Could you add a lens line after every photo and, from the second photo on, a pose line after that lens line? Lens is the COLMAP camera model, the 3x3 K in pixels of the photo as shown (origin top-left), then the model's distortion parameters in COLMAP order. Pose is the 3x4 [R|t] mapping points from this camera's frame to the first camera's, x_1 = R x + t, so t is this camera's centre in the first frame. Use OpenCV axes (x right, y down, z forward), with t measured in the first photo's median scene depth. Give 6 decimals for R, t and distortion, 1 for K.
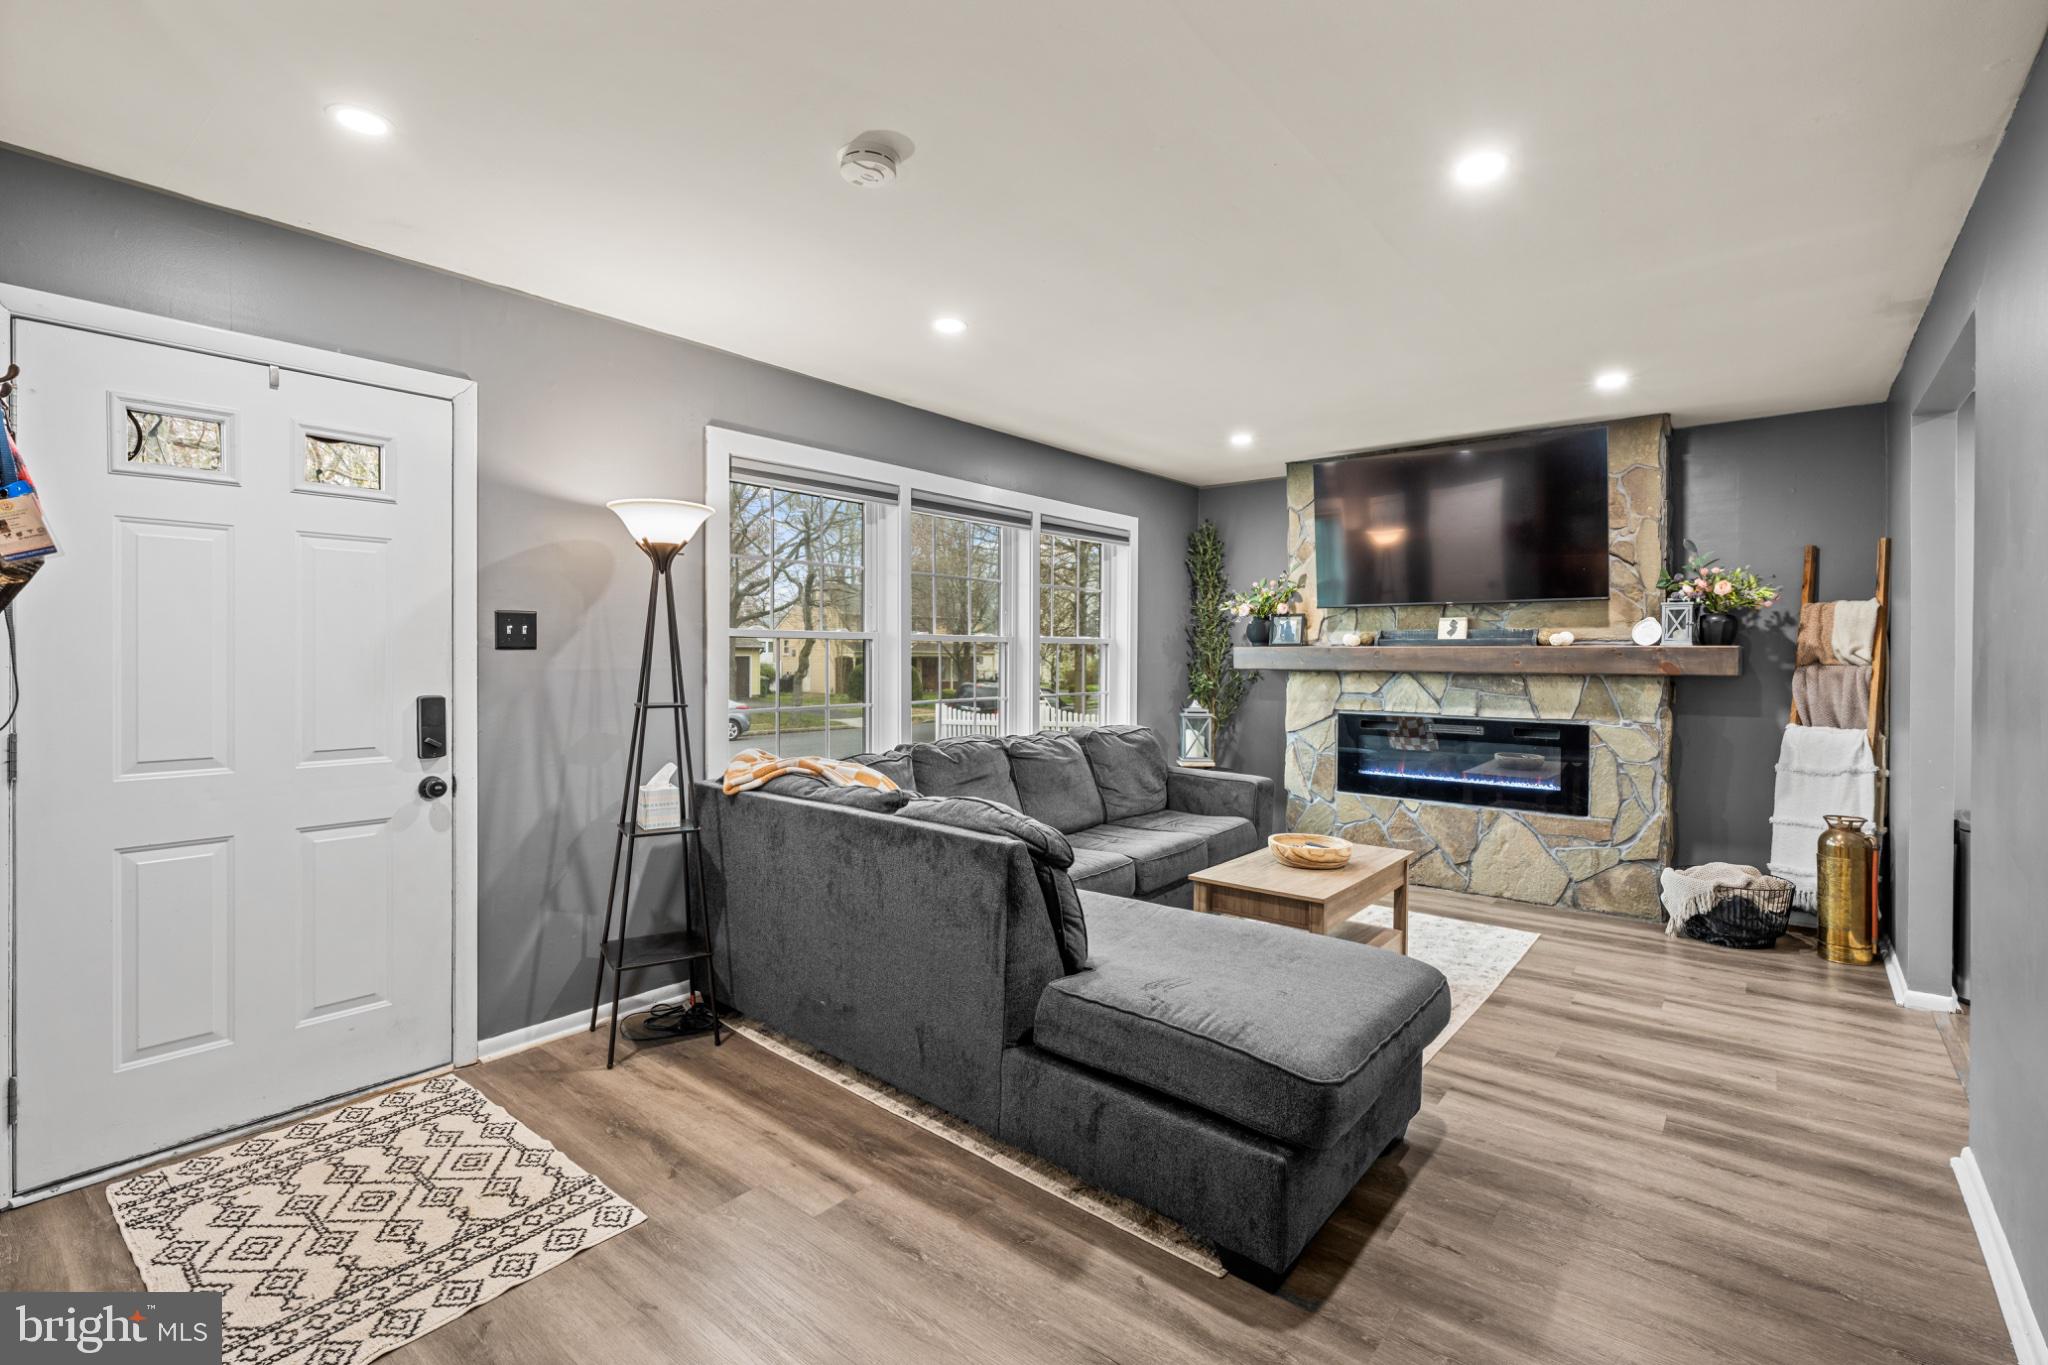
lens RADIAL K [[963.1, 0, 1017.5], [0, 963.1, 661.8], [0, 0, 1]] dist [0.001852, 0.000228]
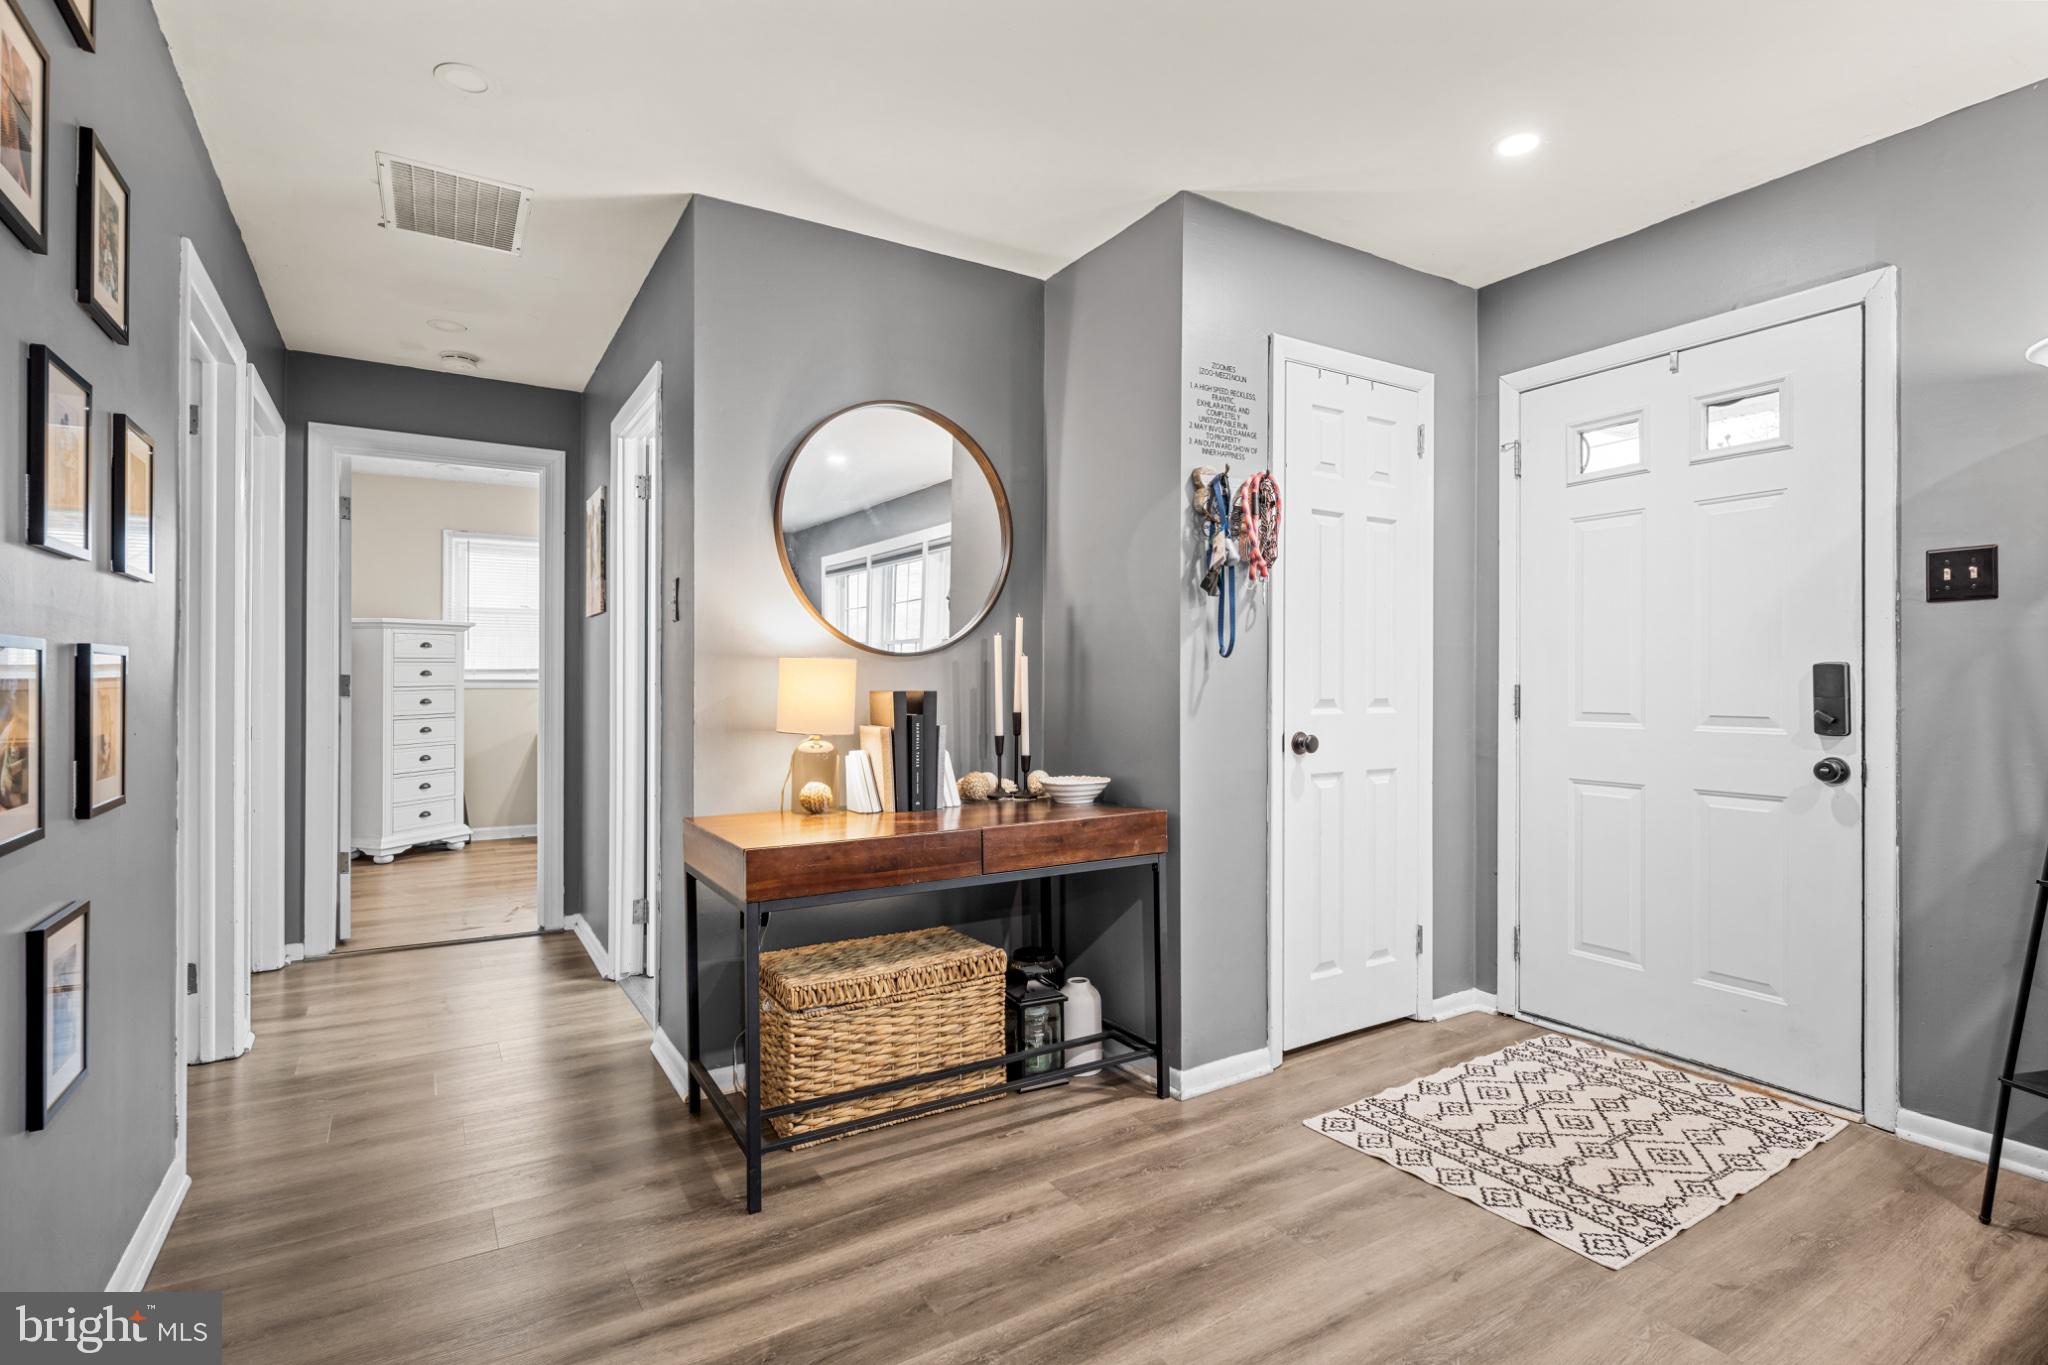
lens RADIAL K [[994.4, 0, 1023.9], [0, 994.4, 680.9], [0, 0, 1]] dist [0.006042, -0.001087]
pose [[-0.342752, -0.012334, -0.939345, 0.413272], [-0.017424, 0.999825, -0.006771, 0.062474], [0.939264, 0.014046, -0.342907, 0.564598]]
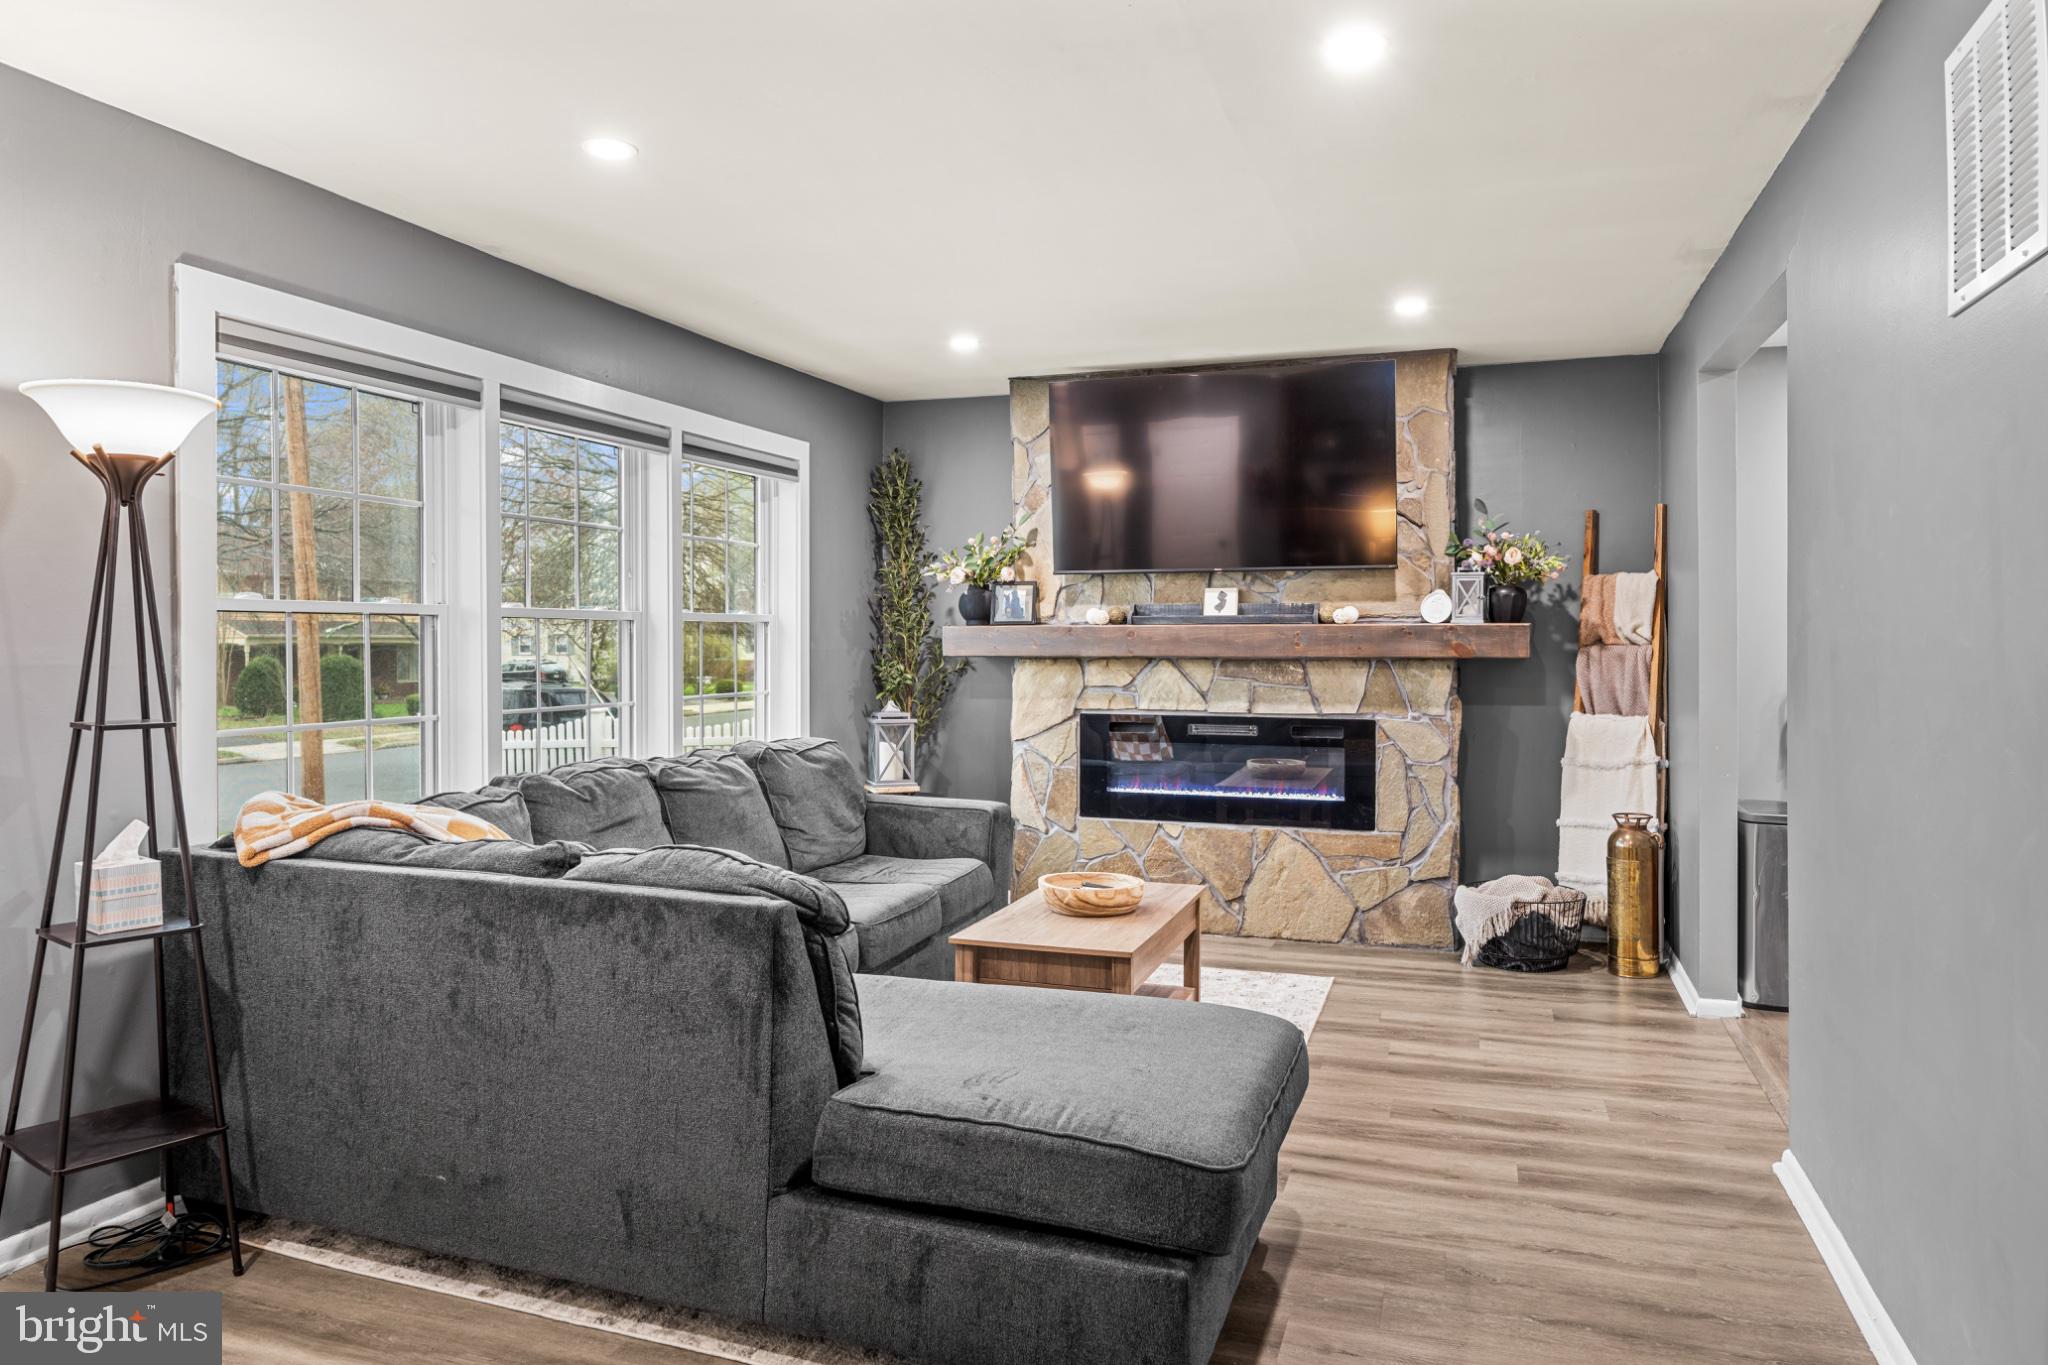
lens RADIAL K [[1381.7, 0, 1064.0], [0, 1381.7, 645.9], [0, 0, 1]] dist [0.002951, 0.000045]
pose [[0.933970, -0.007580, 0.357271, -0.154827], [0.008180, 0.999967, -0.000167, 0.000826], [-0.357258, 0.003078, 0.934001, -0.018122]]
